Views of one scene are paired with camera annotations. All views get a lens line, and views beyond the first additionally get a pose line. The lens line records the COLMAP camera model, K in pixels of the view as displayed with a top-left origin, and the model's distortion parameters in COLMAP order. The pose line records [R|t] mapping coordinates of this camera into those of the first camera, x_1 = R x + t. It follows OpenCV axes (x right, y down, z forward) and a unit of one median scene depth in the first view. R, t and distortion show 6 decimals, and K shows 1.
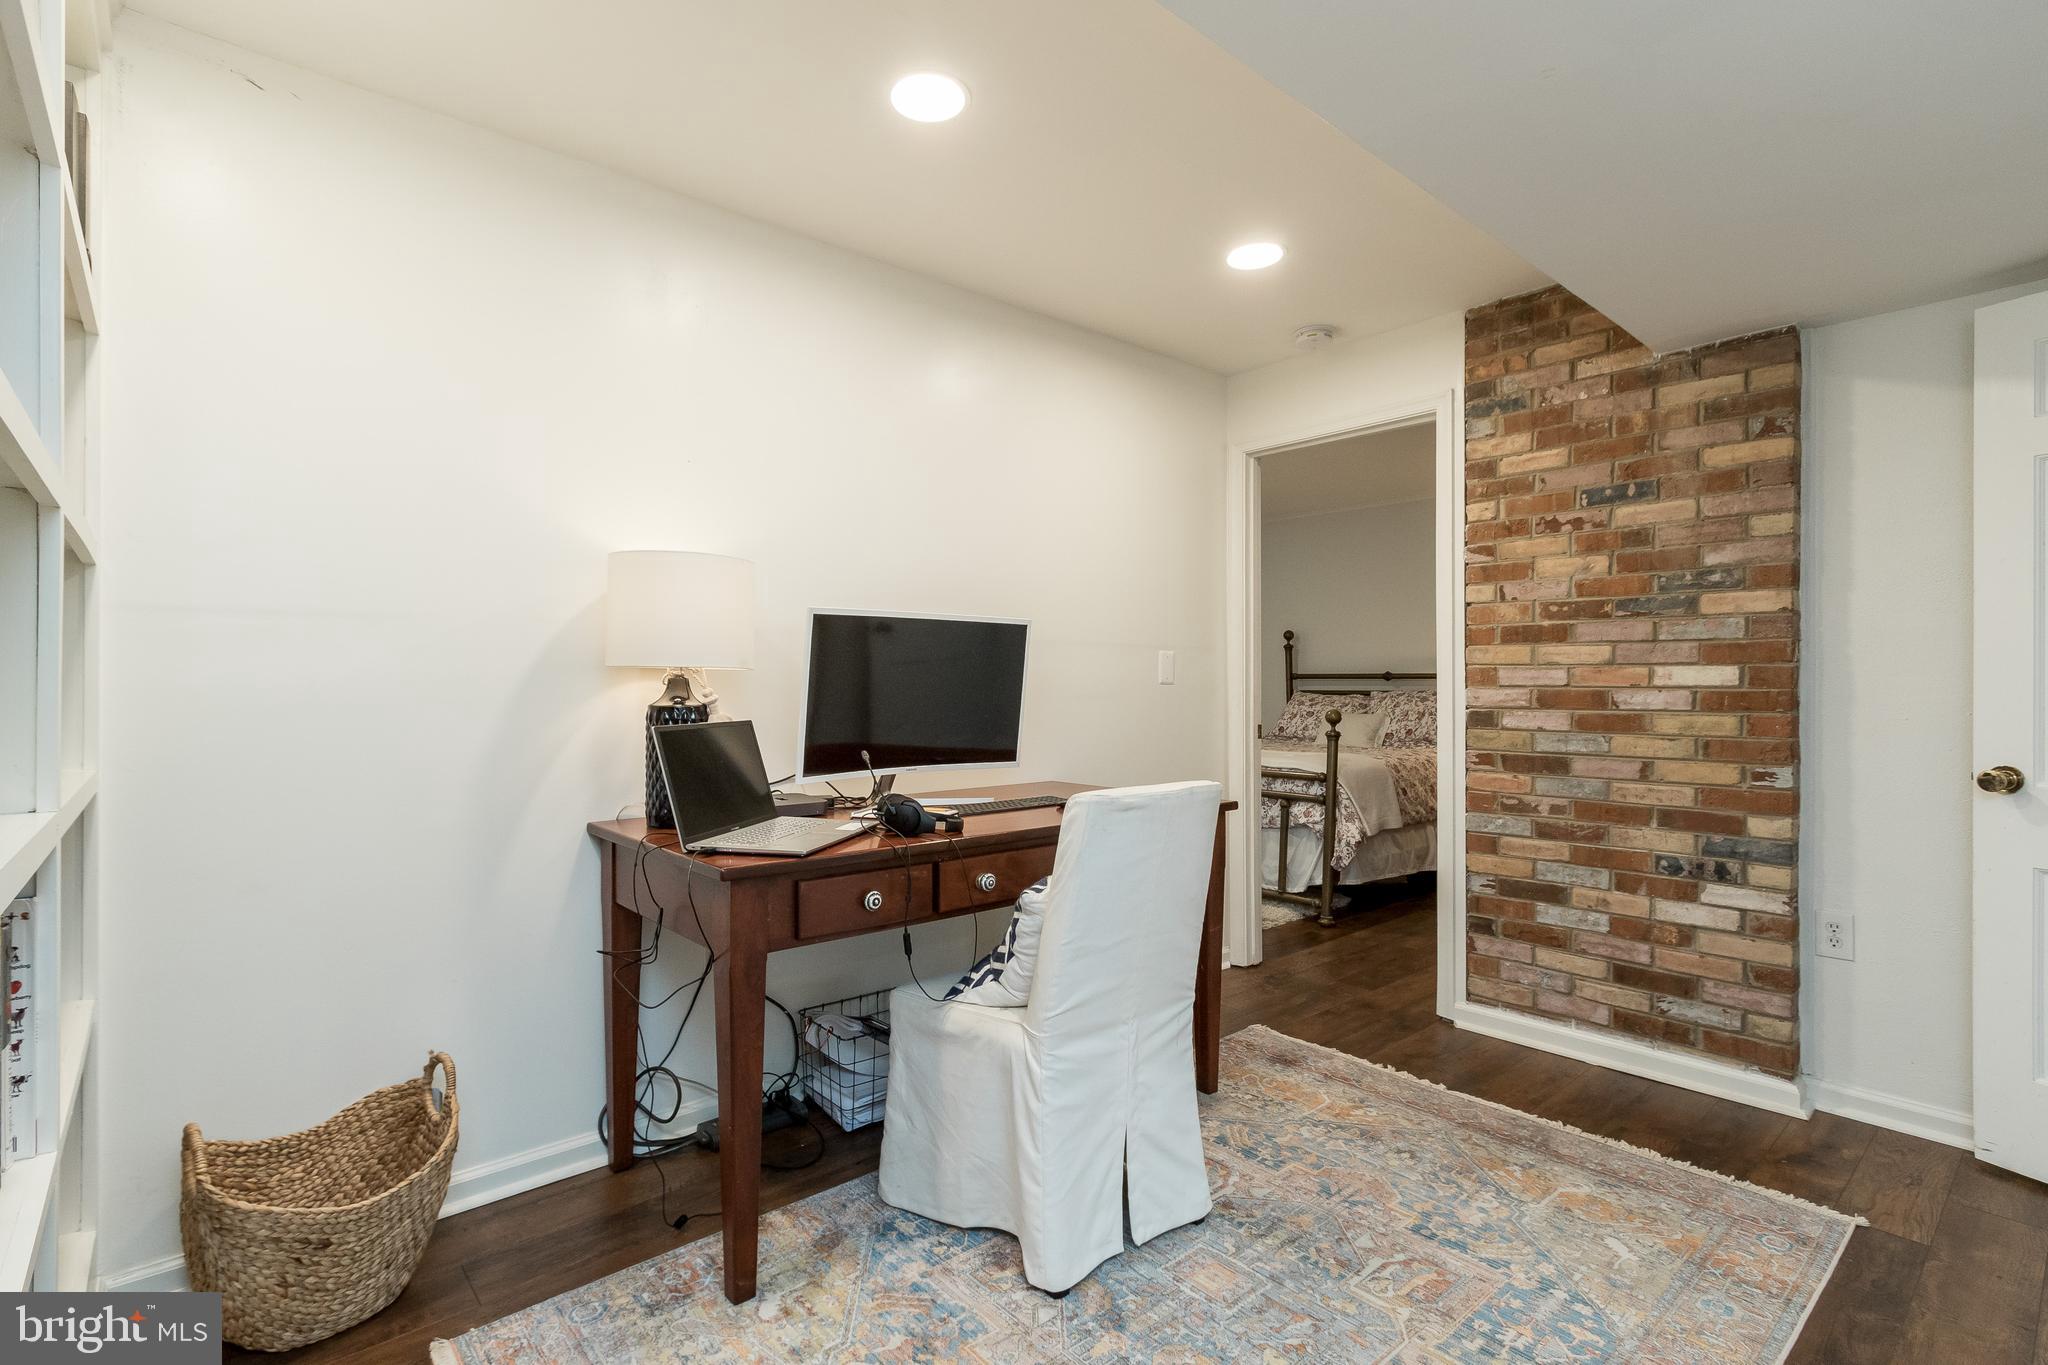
lens RADIAL K [[949.2, 0, 1025.2], [0, 949.2, 684.1], [0, 0, 1]] dist [0.008724, -0.000533]
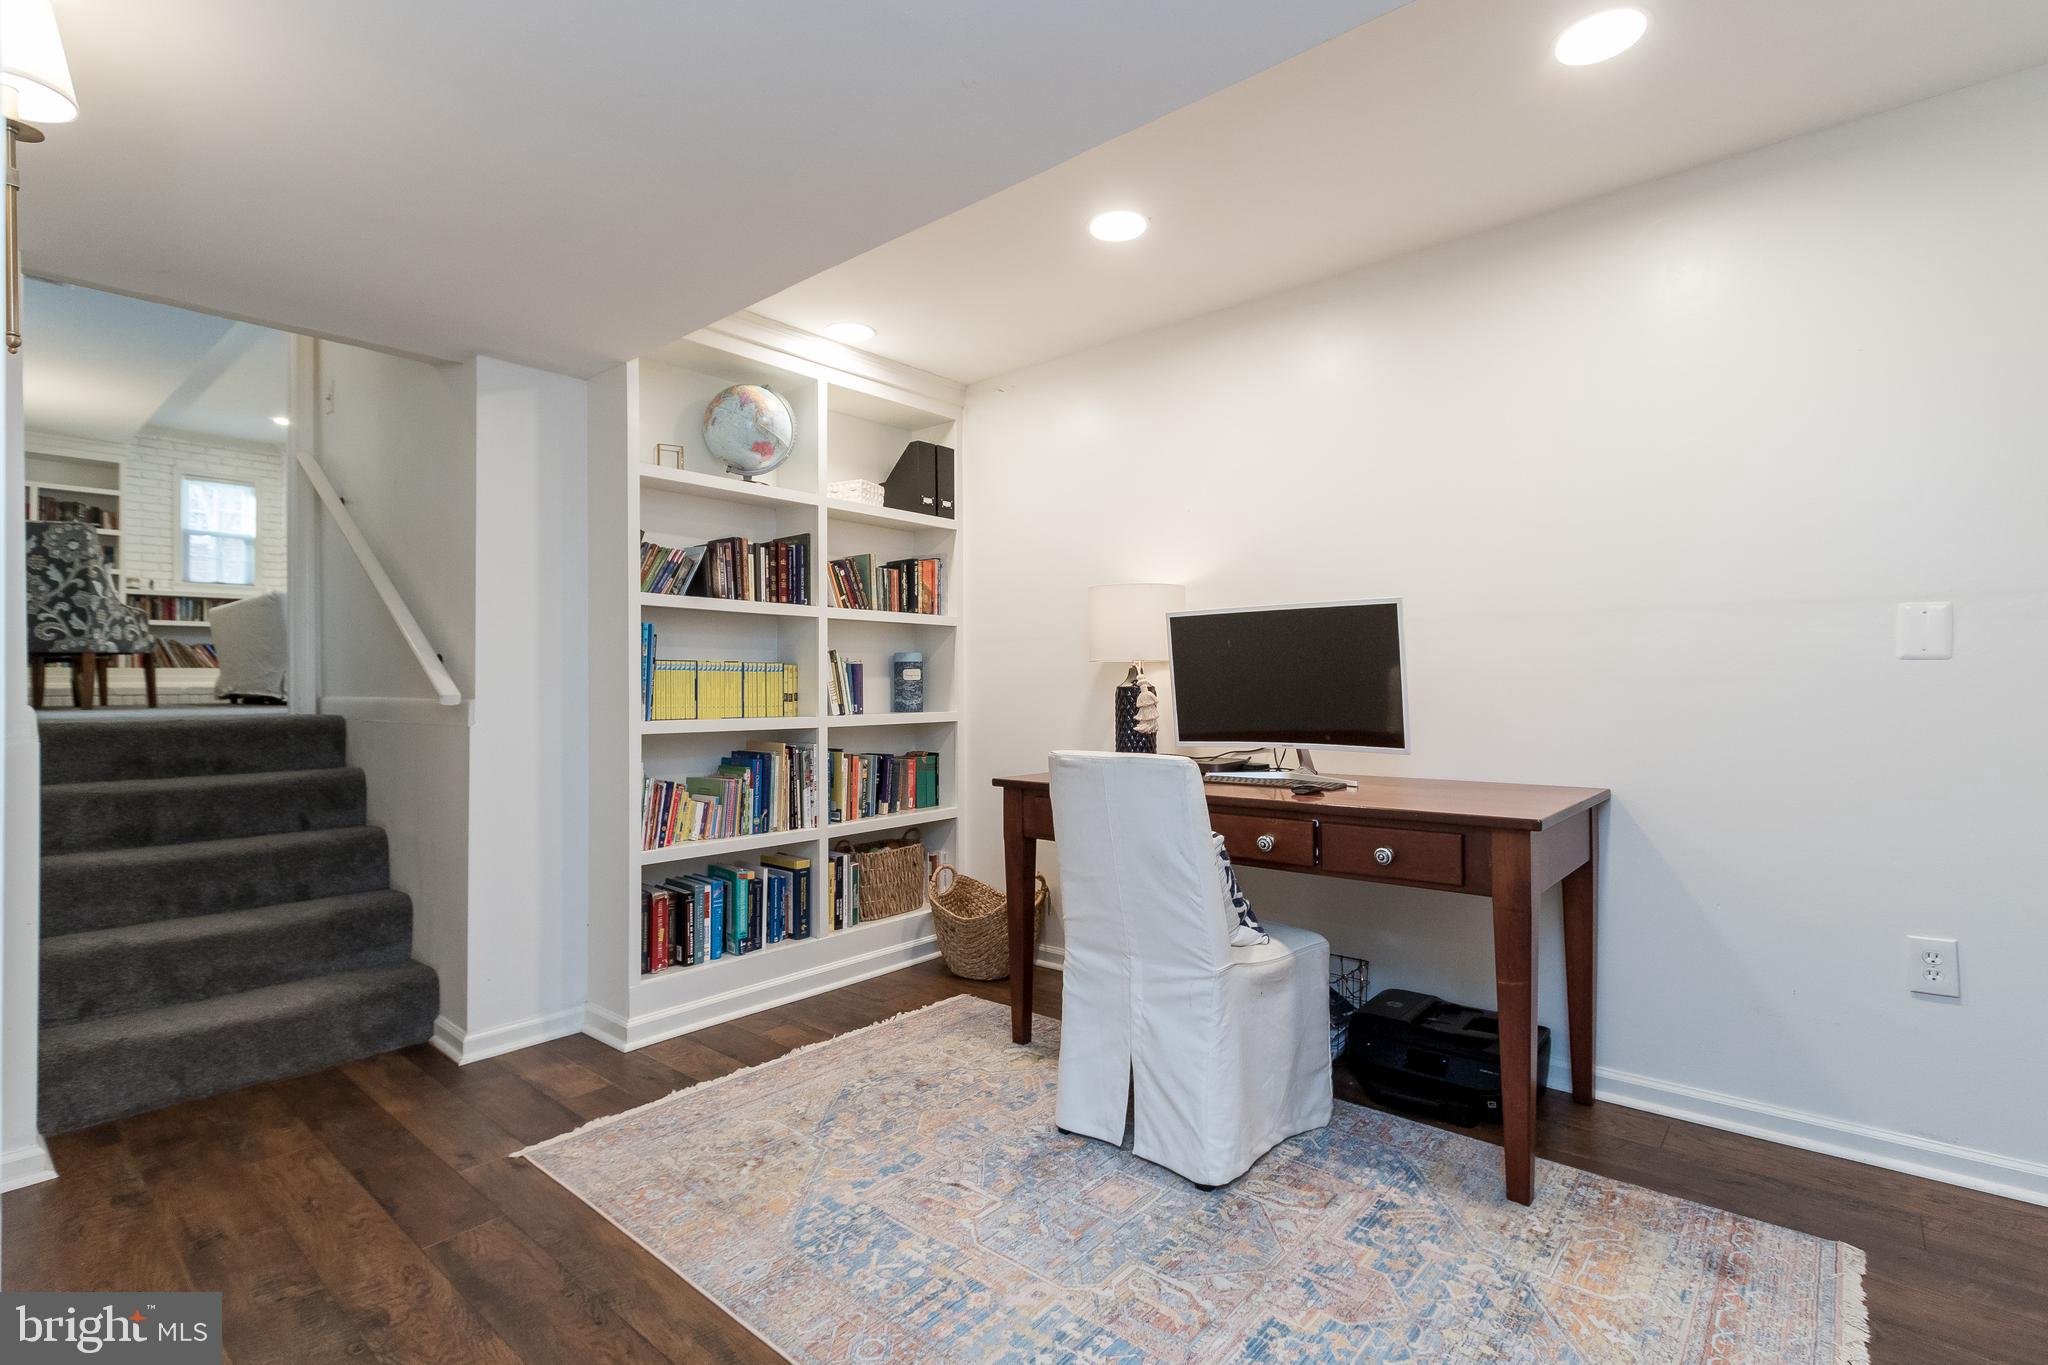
lens RADIAL K [[949.2, 0, 1014.7], [0, 949.2, 679.9], [0, 0, 1]] dist [0.008724, -0.000533]
pose [[0.150261, -0.011549, -0.988579, 0.613970], [0.008507, 0.999910, -0.010388, 0.014473], [0.988610, -0.006849, 0.150346, 0.342304]]
